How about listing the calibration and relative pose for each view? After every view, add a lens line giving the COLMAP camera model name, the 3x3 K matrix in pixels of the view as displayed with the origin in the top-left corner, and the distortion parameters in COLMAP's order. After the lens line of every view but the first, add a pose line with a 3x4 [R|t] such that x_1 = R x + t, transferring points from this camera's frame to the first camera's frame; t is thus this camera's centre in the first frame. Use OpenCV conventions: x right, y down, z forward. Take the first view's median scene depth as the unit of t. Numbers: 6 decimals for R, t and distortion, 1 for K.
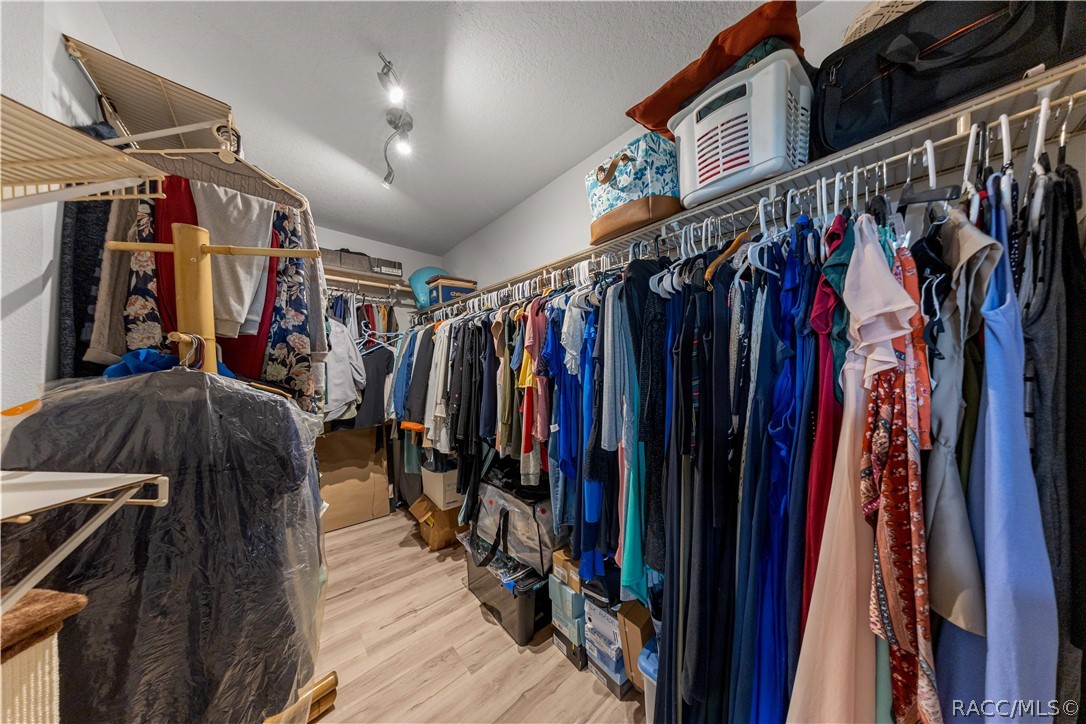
lens RADIAL K [[311.2, 0, 546.0], [0, 311.2, 369.6], [0, 0, 1]] dist [0.000290, -0.000014]
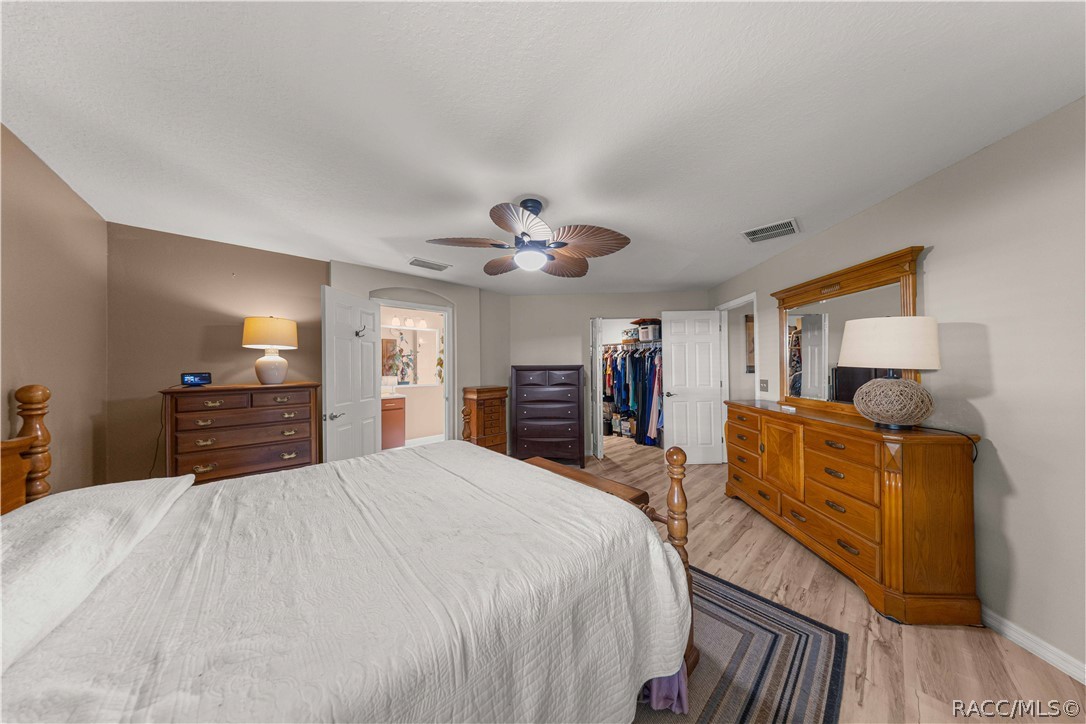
lens RADIAL K [[311.2, 0, 540.0], [0, 311.2, 365.5], [0, 0, 1]] dist [0.000290, -0.000014]
pose [[0.999922, -0.012207, -0.002590, -1.146305], [0.012185, 0.999893, -0.008098, -0.040173], [0.002688, 0.008066, 0.999964, -3.901184]]
